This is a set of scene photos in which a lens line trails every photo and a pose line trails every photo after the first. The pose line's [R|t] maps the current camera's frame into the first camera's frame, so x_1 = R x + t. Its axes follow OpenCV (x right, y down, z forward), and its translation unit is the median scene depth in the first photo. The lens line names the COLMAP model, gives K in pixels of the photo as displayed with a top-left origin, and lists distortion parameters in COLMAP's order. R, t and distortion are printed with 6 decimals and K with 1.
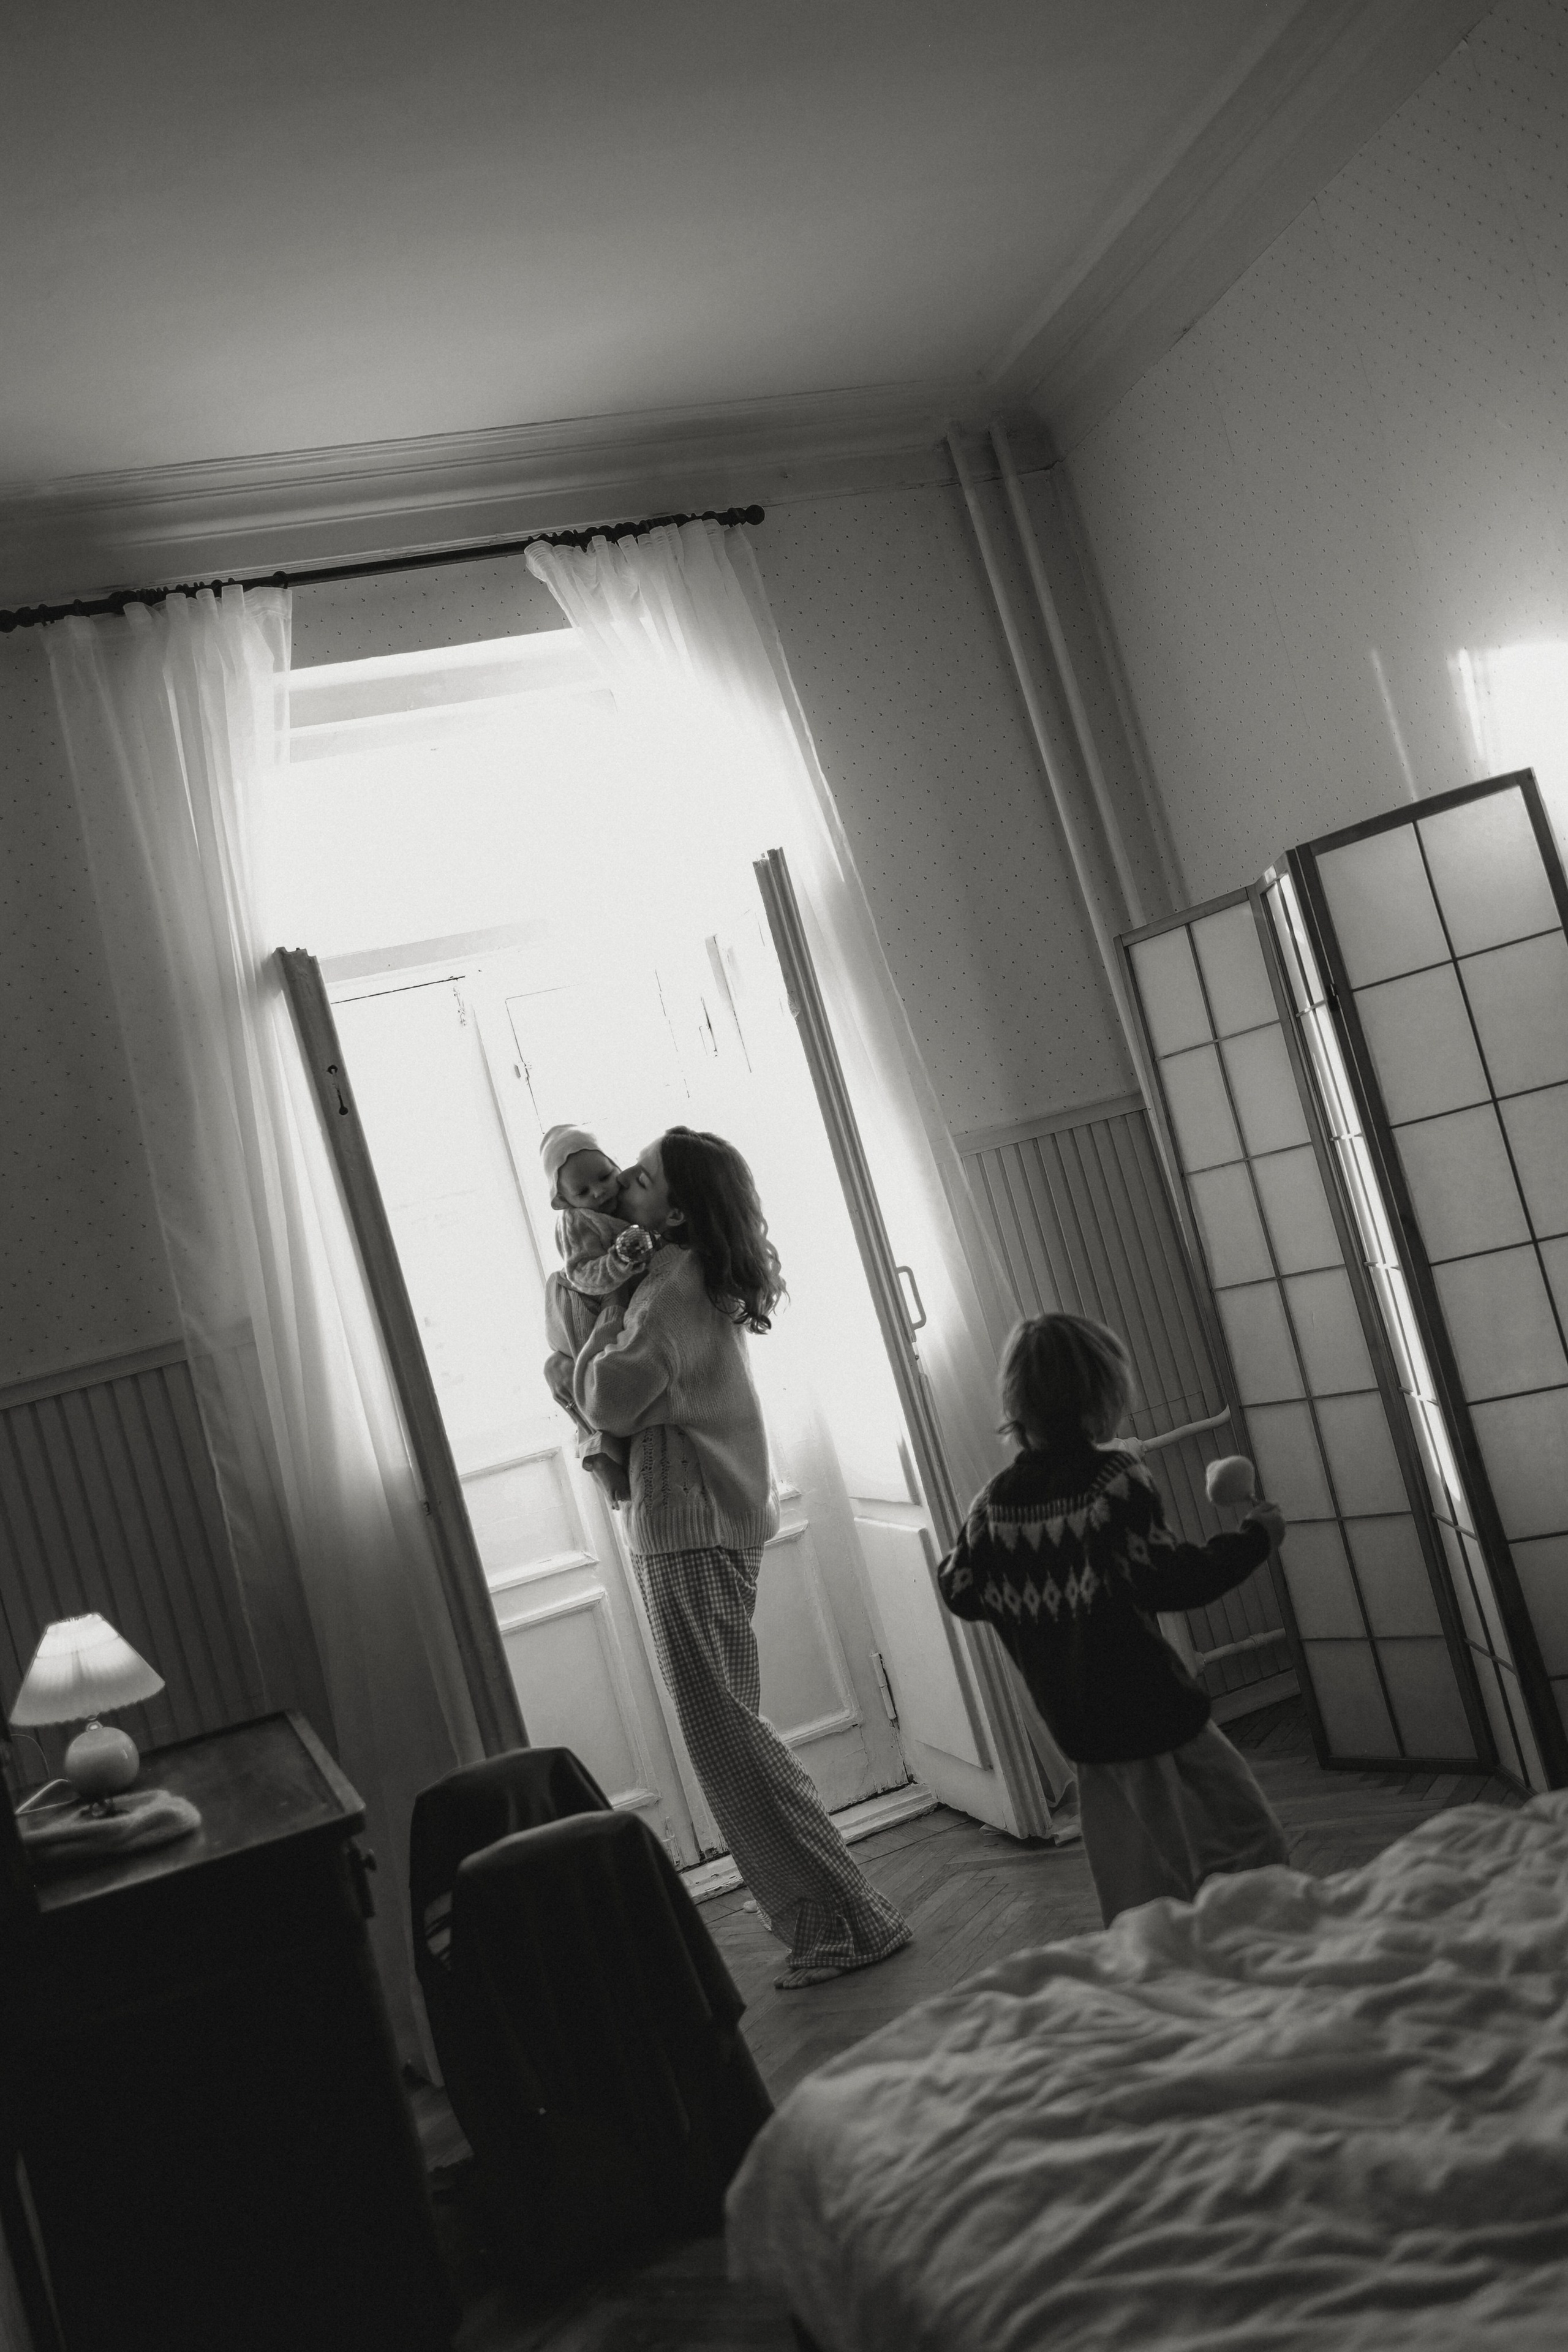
lens RADIAL K [[2412.4, 0, 784.2], [0, 2412.4, 1180.1], [0, 0, 1]] dist [0.049678, 0.002350]
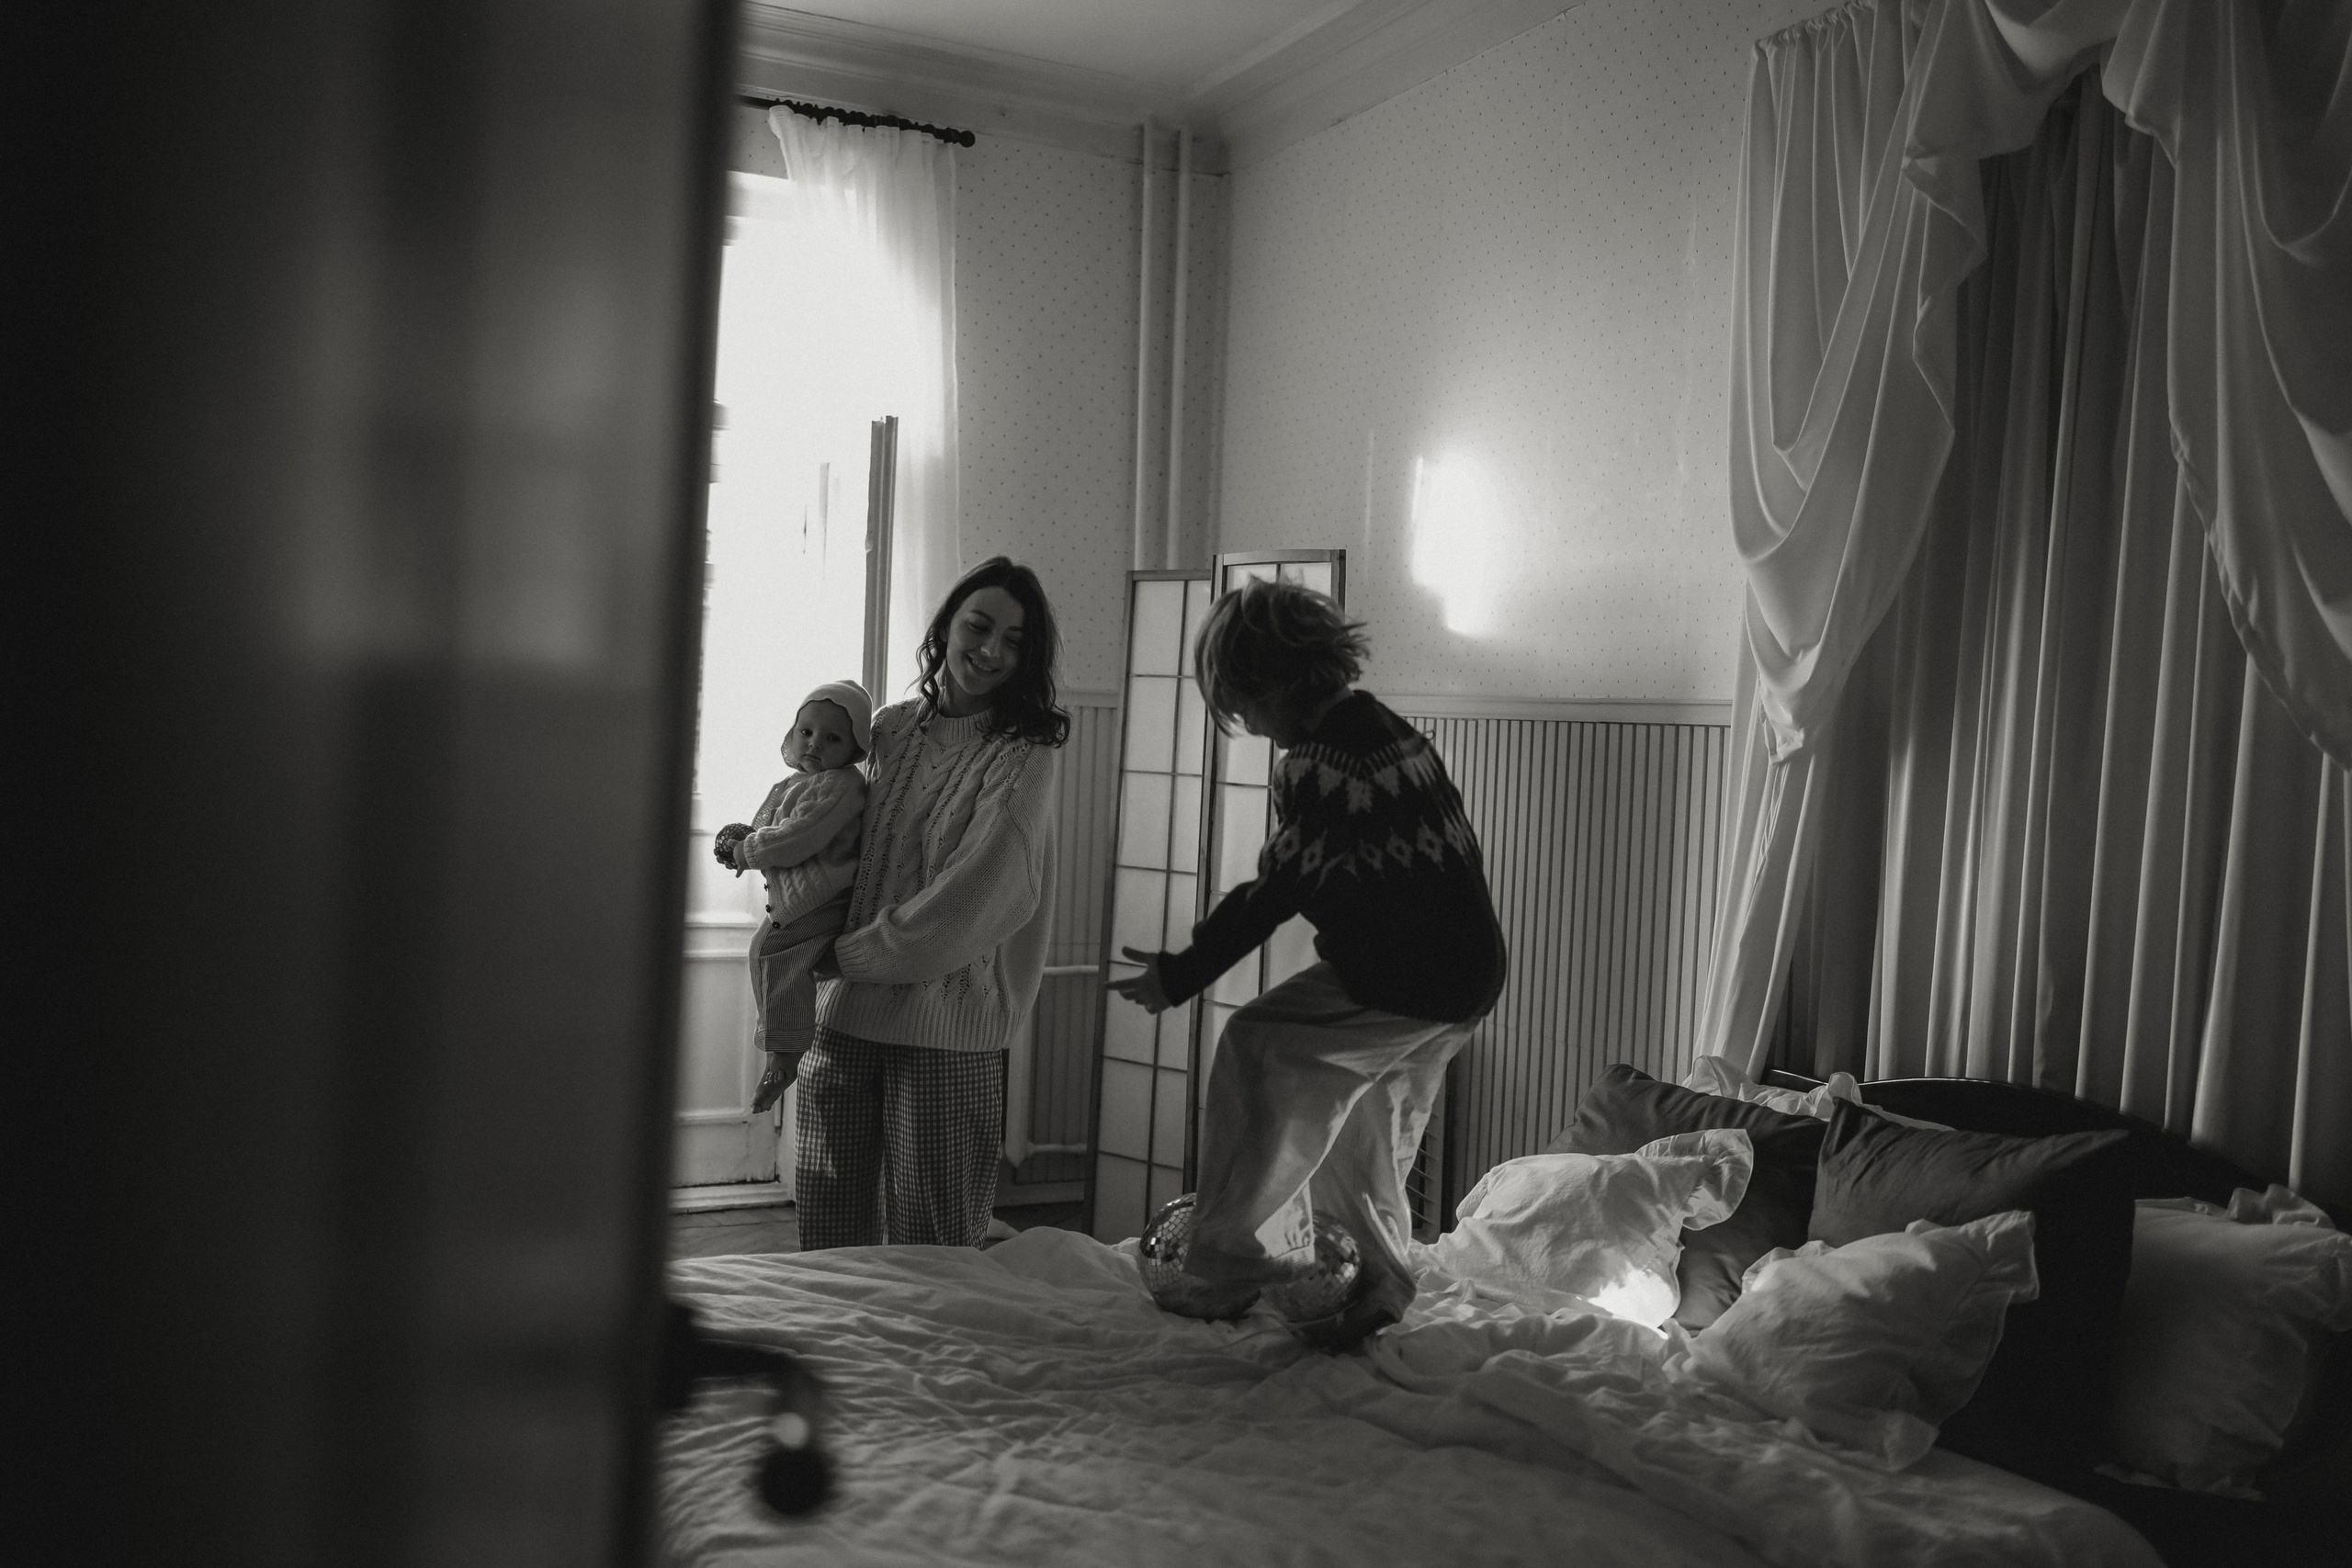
lens RADIAL K [[2412.2, 0, 1143.9], [0, 2412.2, 780.4], [0, 0, 1]] dist [0.049678, 0.002350]
pose [[0.946602, 0.302470, 0.111613, 0.034024], [-0.306589, 0.951602, 0.021385, -0.025047], [-0.099743, -0.054462, 0.993522, -0.224539]]
